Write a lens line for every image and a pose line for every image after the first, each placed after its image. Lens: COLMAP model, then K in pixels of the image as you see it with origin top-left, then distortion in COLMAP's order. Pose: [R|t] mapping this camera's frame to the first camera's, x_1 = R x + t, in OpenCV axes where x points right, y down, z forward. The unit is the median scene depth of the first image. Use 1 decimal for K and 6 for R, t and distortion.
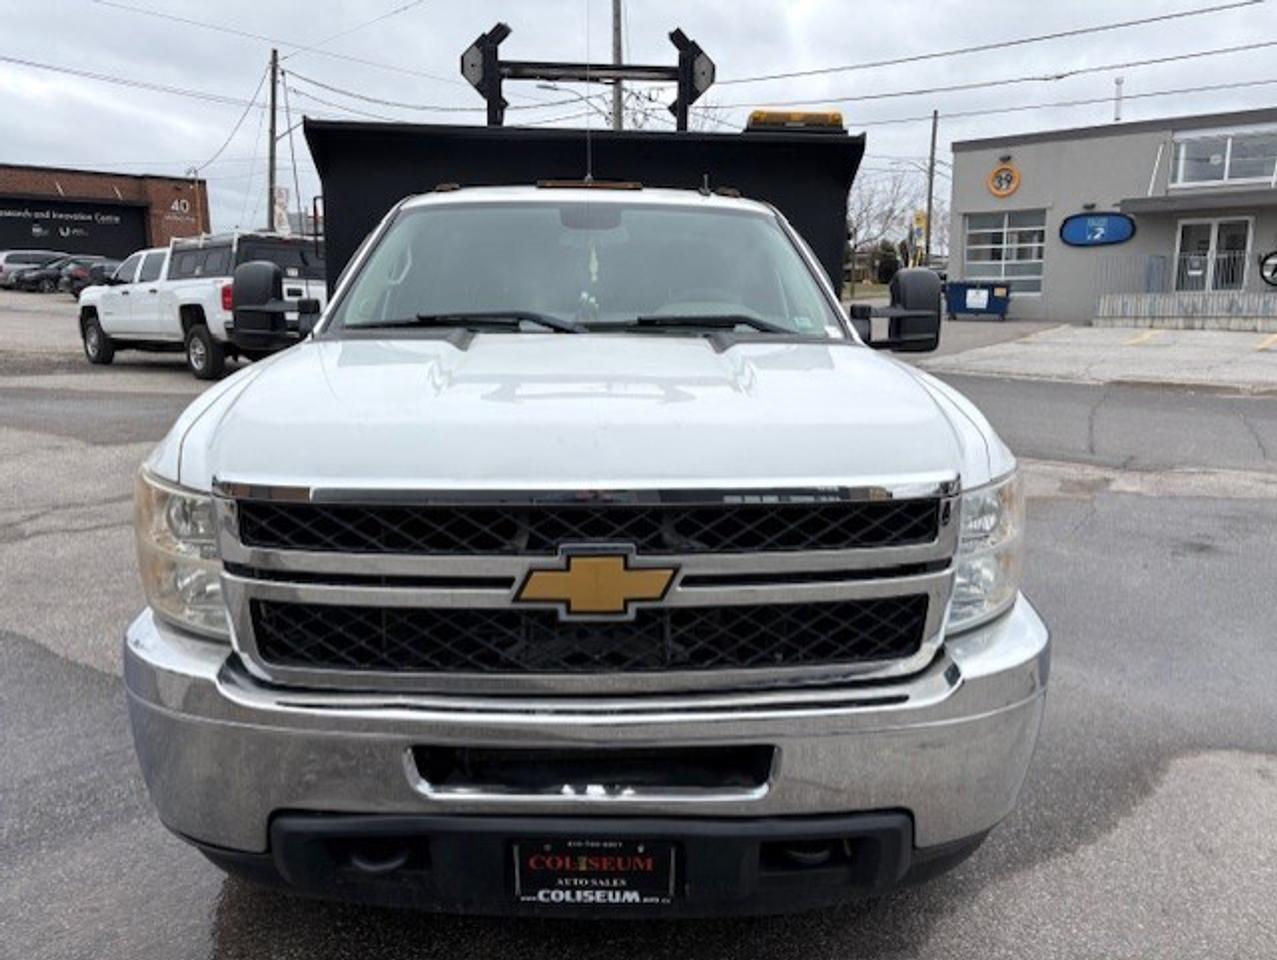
lens RADIAL K [[987.4, 0, 632.2], [0, 987.4, 454.7], [0, 0, 1]] dist [0.005886, -0.004299]
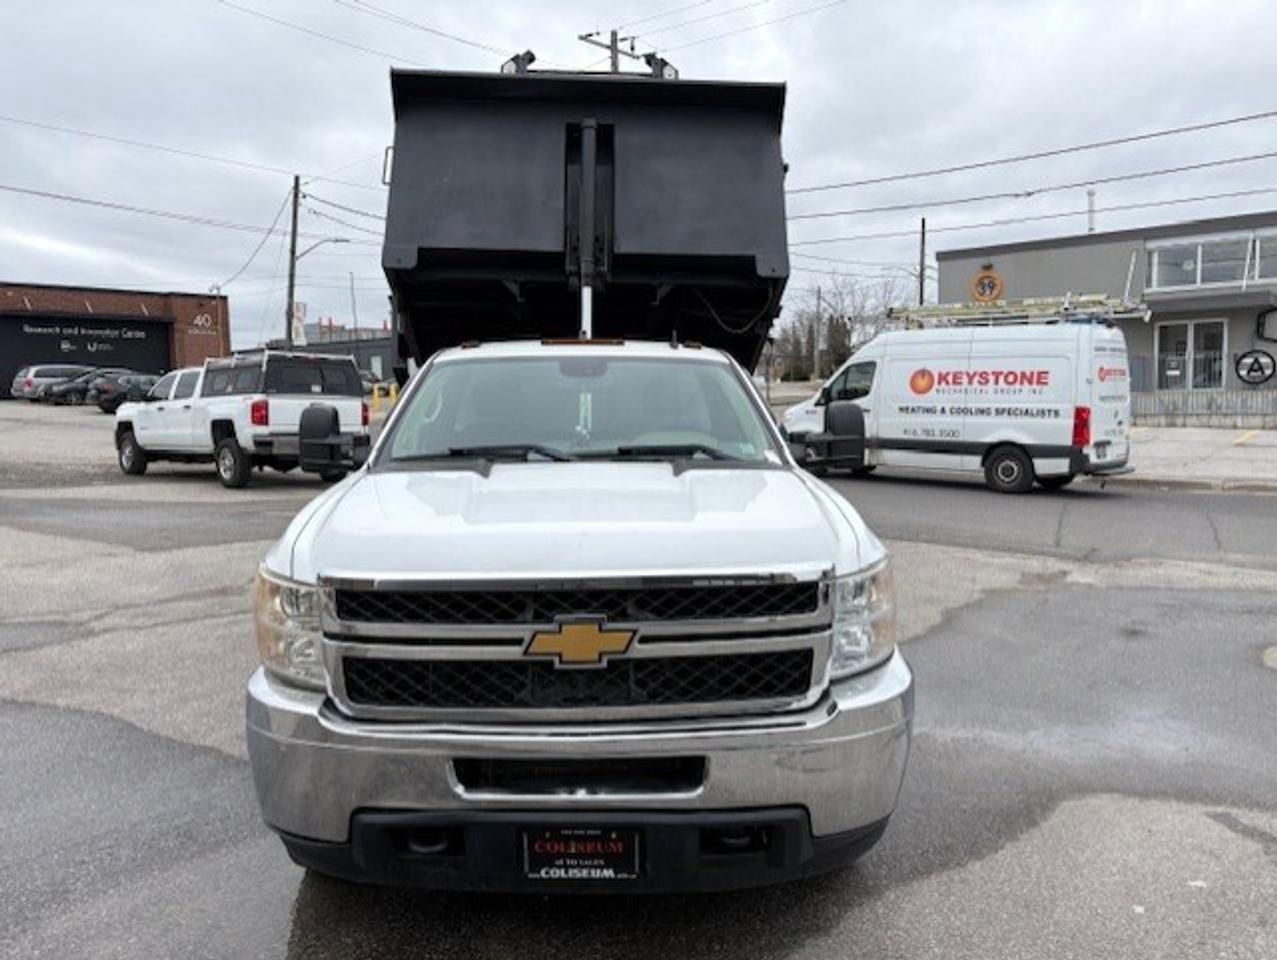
lens RADIAL K [[991.7, 0, 620.0], [0, 991.7, 446.3], [0, 0, 1]] dist [0.031367, 0.002213]
pose [[0.999717, -0.014209, -0.019085, 0.031657], [0.012069, 0.994086, -0.107920, 0.000413], [0.020506, 0.107659, 0.993976, -0.284261]]
